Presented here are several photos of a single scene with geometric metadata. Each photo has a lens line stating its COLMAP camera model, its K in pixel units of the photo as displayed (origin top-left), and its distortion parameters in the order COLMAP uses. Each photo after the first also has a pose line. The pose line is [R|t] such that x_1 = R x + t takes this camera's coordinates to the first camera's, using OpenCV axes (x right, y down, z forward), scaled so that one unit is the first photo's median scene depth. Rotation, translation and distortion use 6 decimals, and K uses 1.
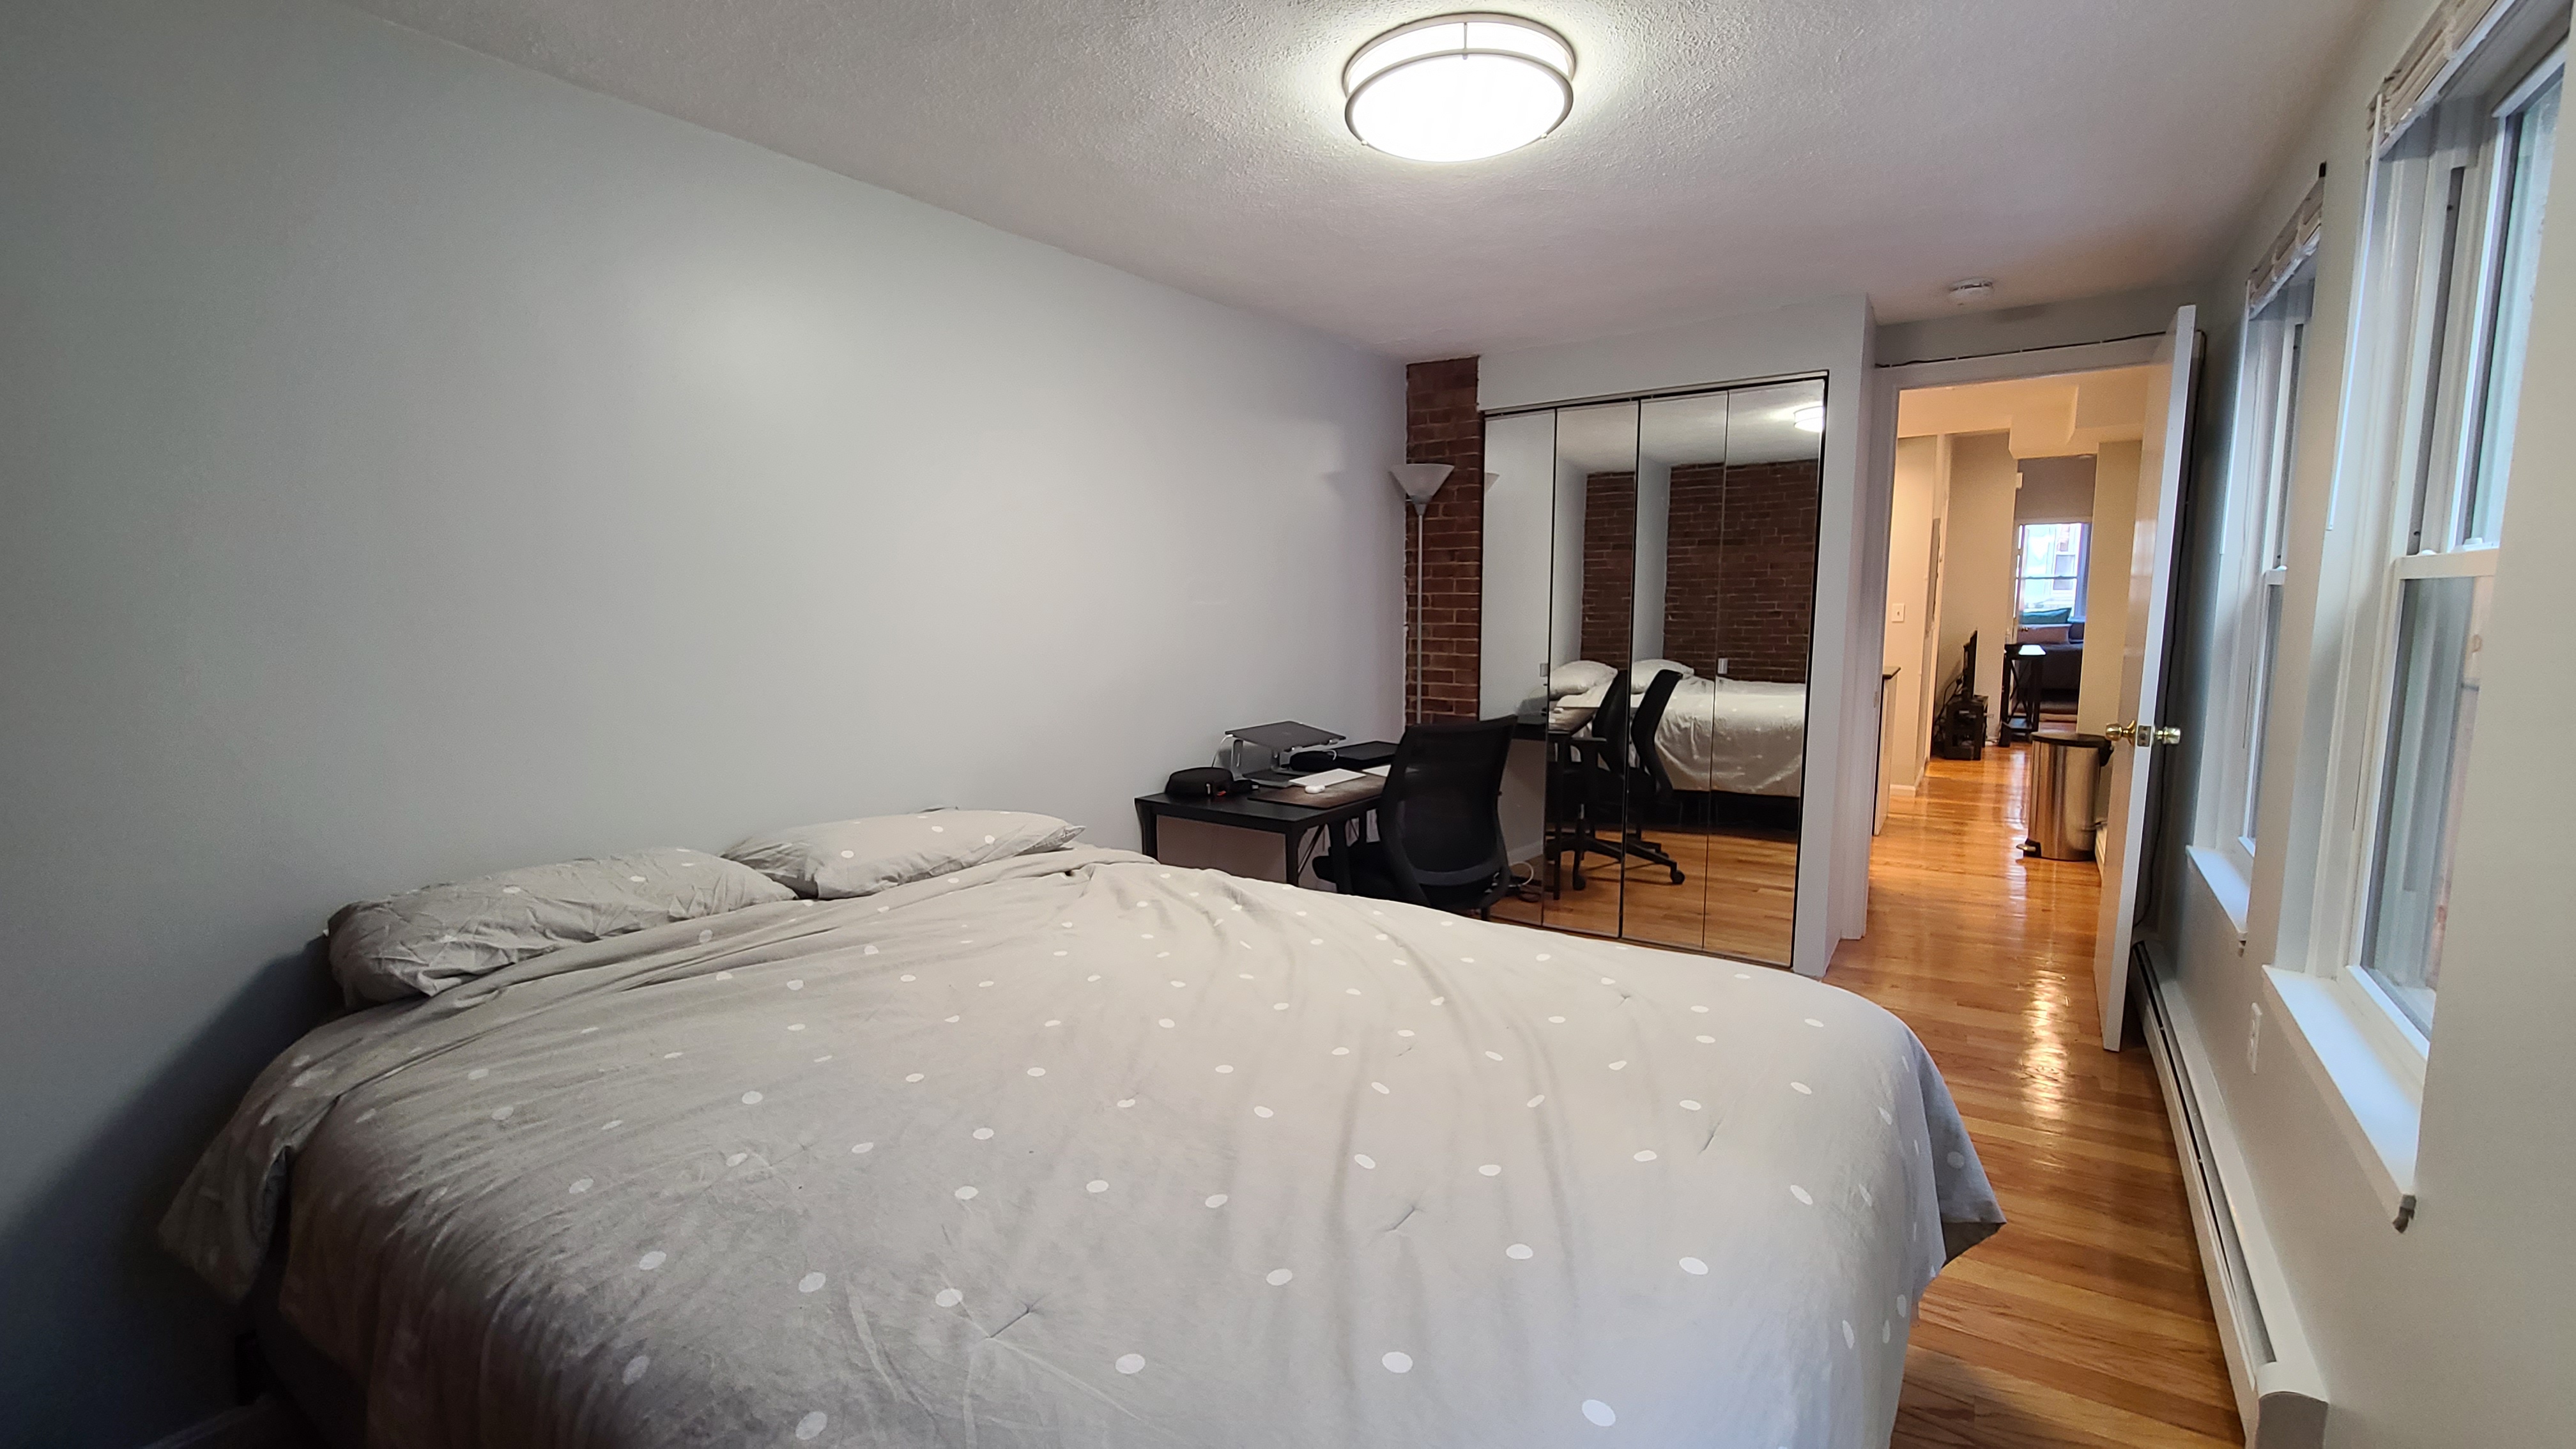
lens RADIAL K [[1037.6, 0, 1297.1], [0, 1037.6, 730.8], [0, 0, 1]] dist [0.000899, 0.000200]
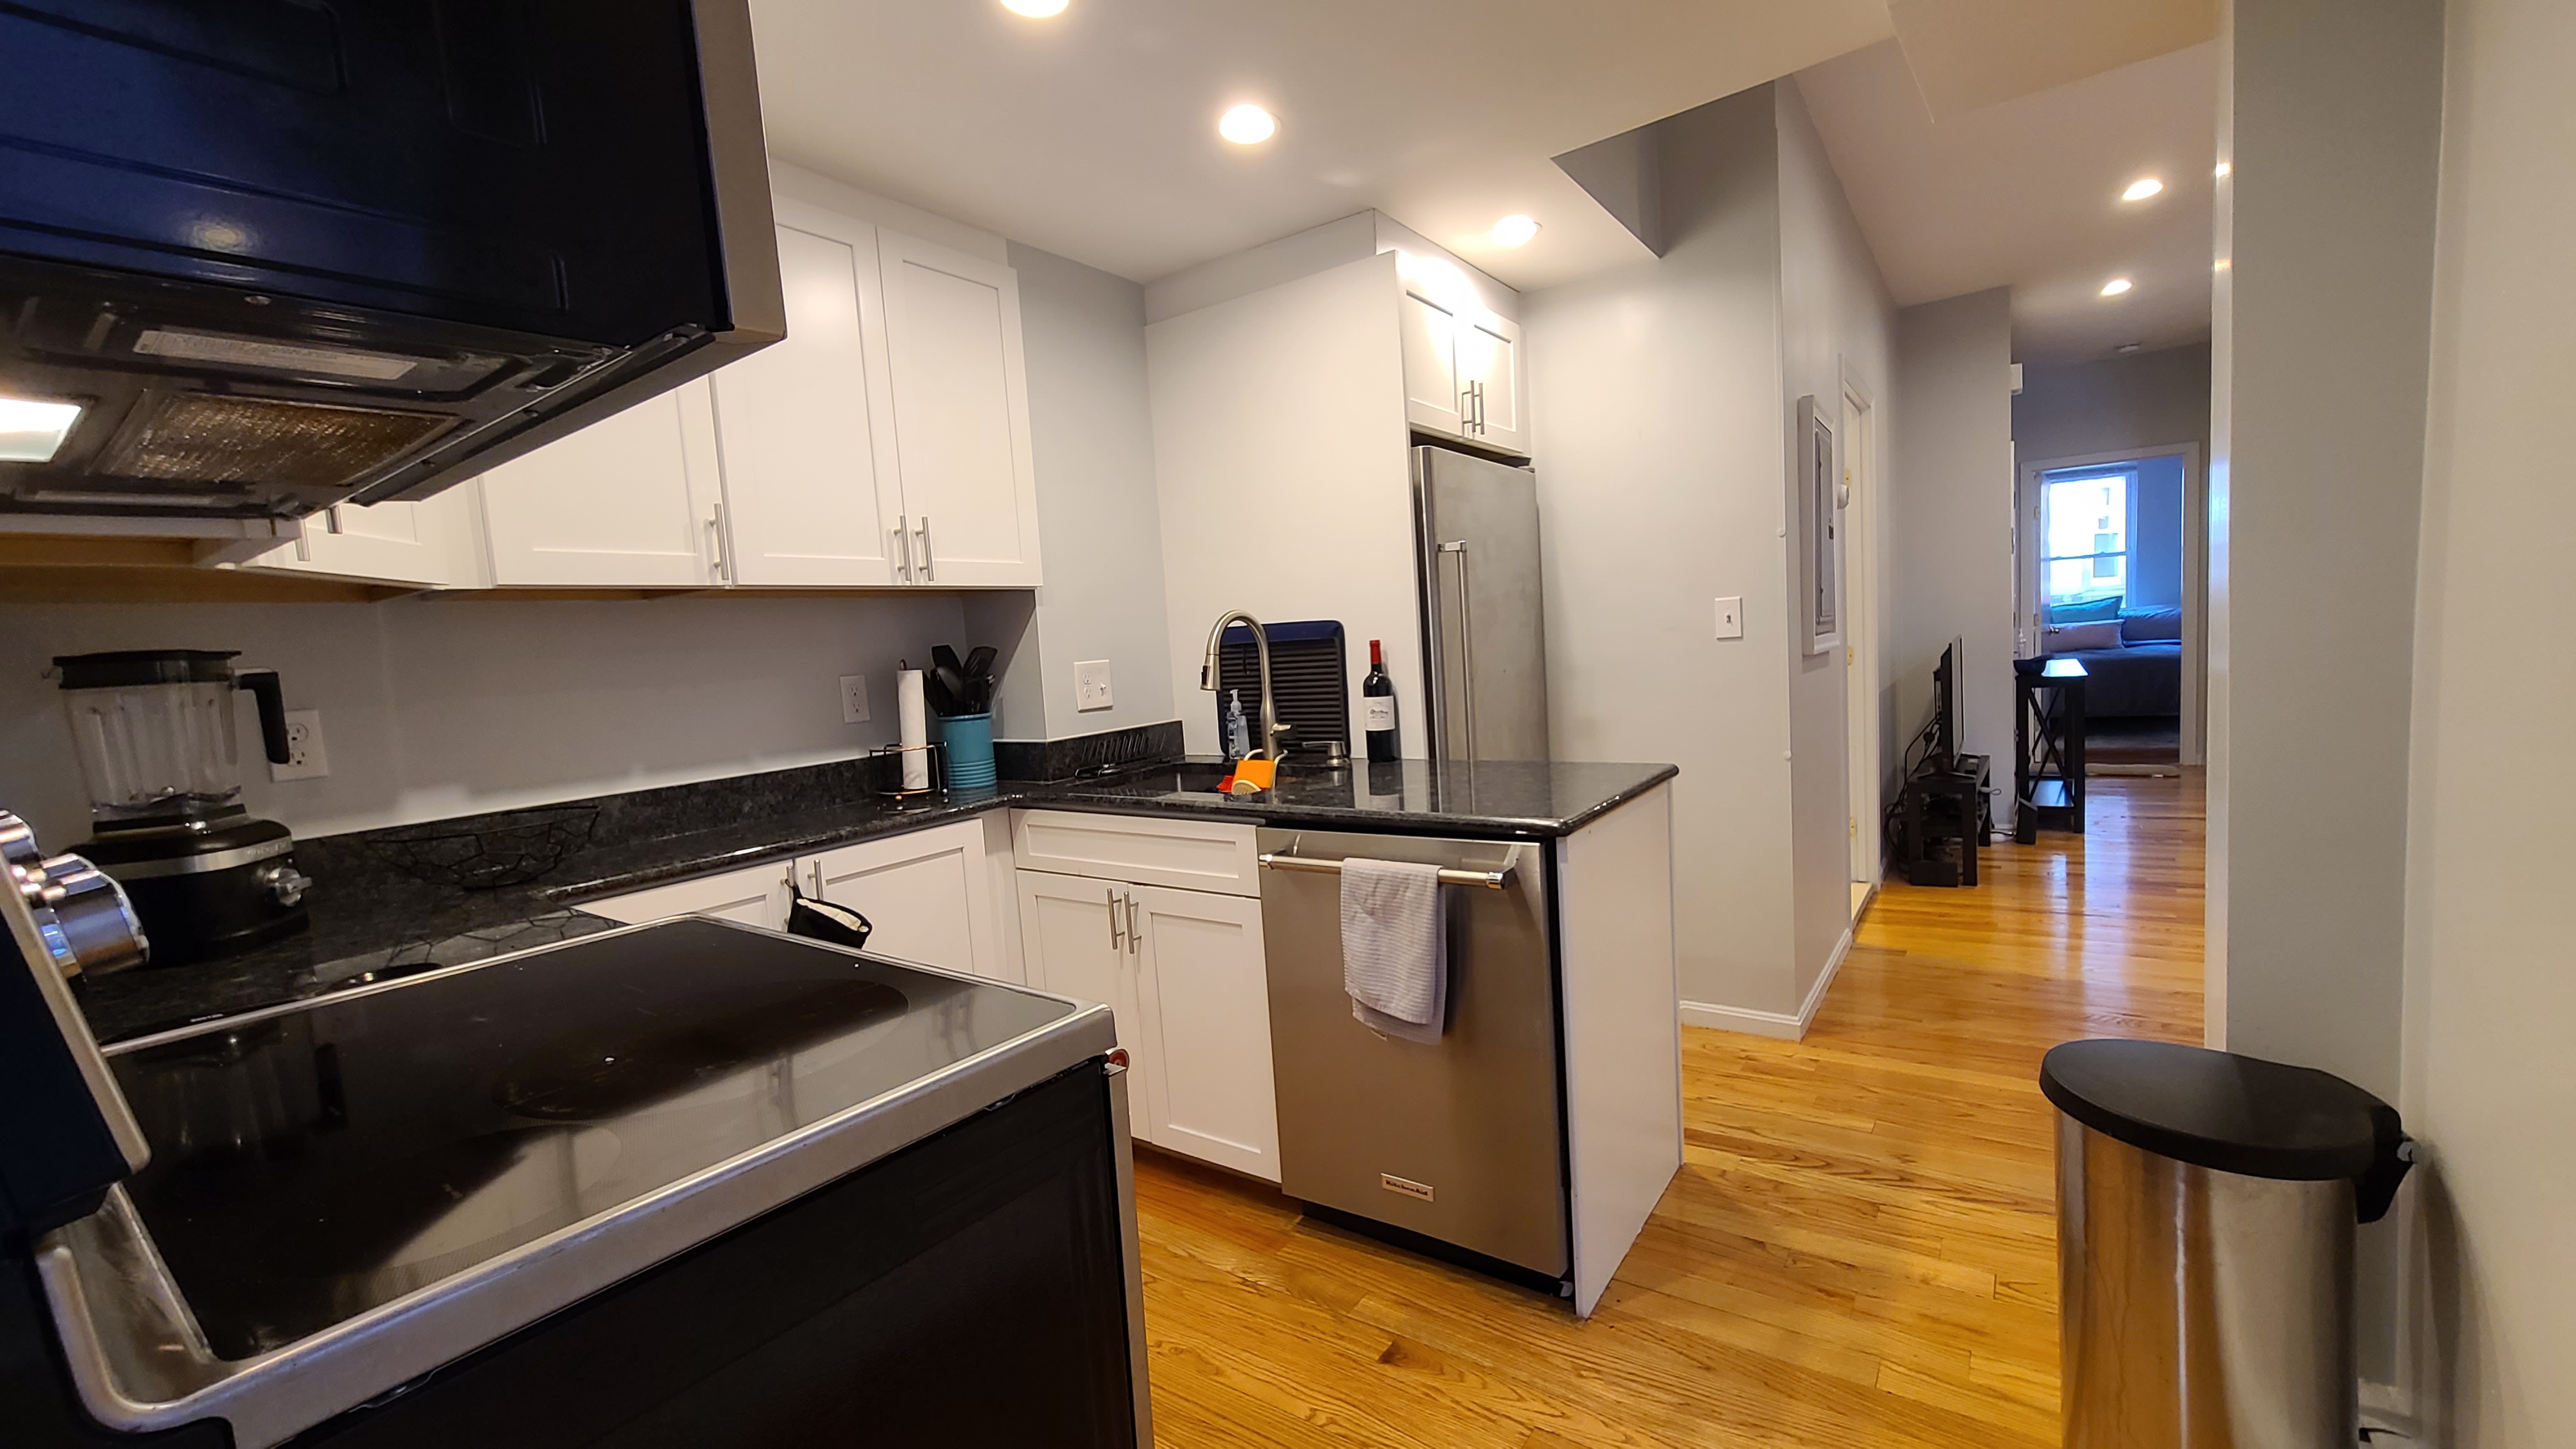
lens RADIAL K [[1037.6, 0, 1297.1], [0, 1037.6, 730.8], [0, 0, 1]] dist [0.000899, 0.000200]
pose [[0.998122, -0.052303, -0.031893, 0.281658], [0.051135, 0.998027, -0.036424, -0.041514], [0.033735, 0.034724, 0.998827, 0.385784]]
